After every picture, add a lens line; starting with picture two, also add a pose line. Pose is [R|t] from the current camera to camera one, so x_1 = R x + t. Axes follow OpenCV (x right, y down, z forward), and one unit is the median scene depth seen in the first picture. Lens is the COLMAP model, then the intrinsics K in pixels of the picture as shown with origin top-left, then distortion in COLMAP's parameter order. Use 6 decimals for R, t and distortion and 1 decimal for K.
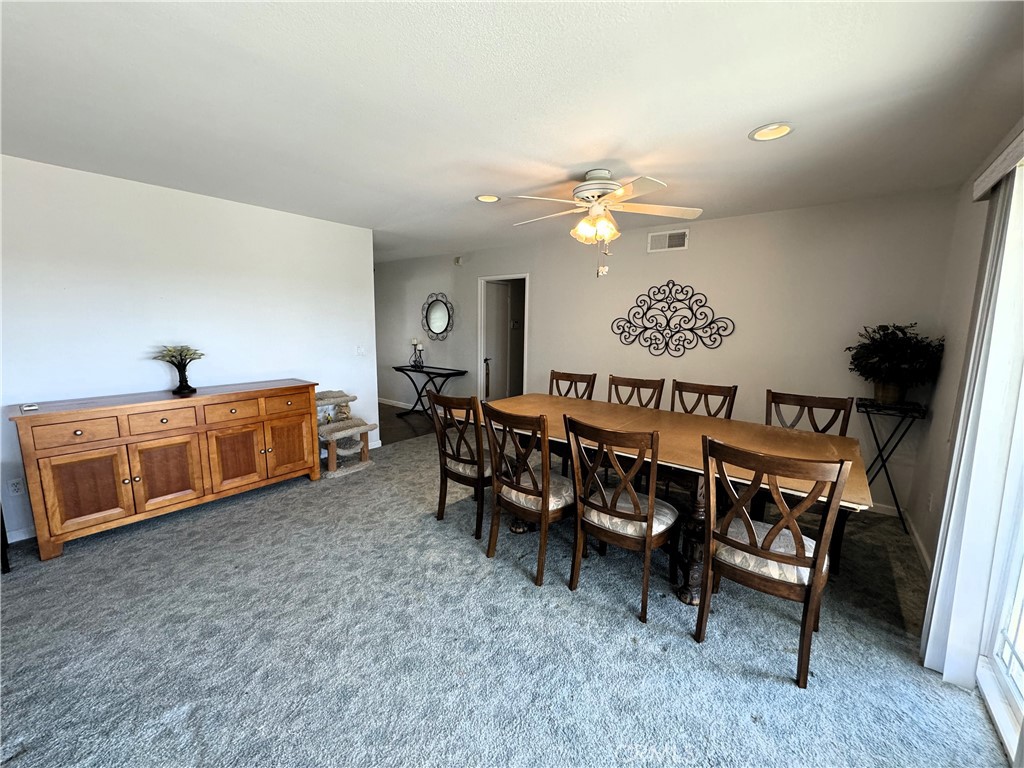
lens RADIAL K [[407.7, 0, 513.0], [0, 407.7, 385.1], [0, 0, 1]] dist [-0.003452, 0.000680]
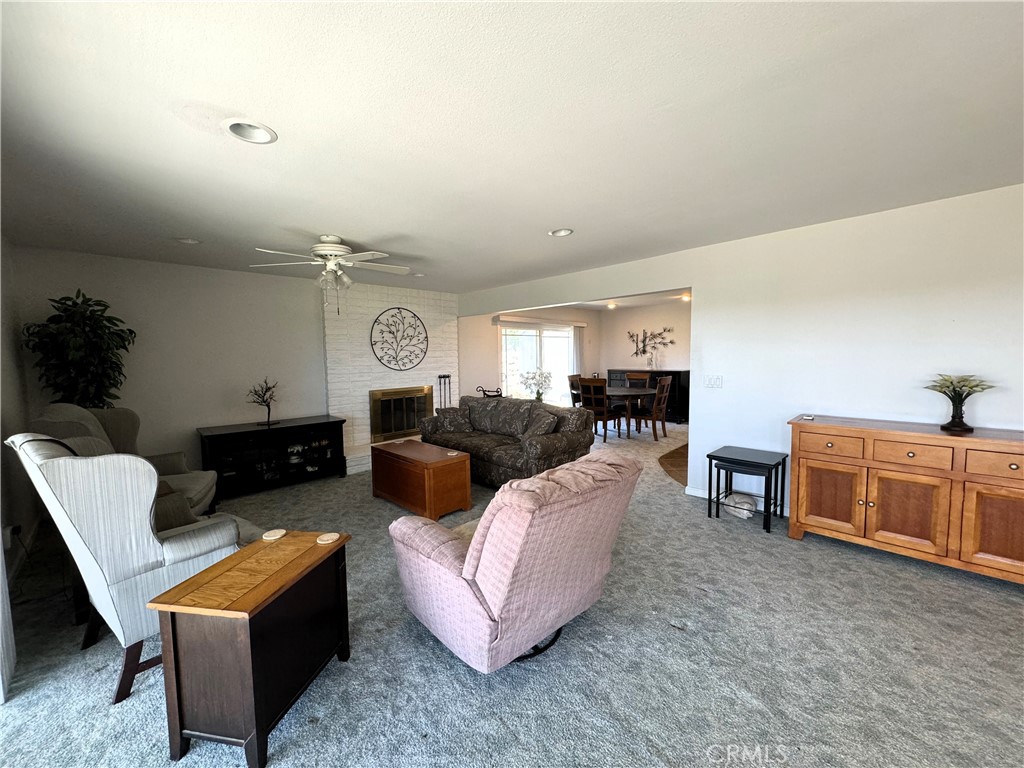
lens RADIAL K [[407.7, 0, 513.0], [0, 407.7, 385.1], [0, 0, 1]] dist [-0.003452, 0.000680]
pose [[-0.130595, 0.063987, -0.989369, 0.163331], [-0.137661, 0.987078, 0.082010, -0.019364], [0.981832, 0.146908, -0.120099, 0.212168]]
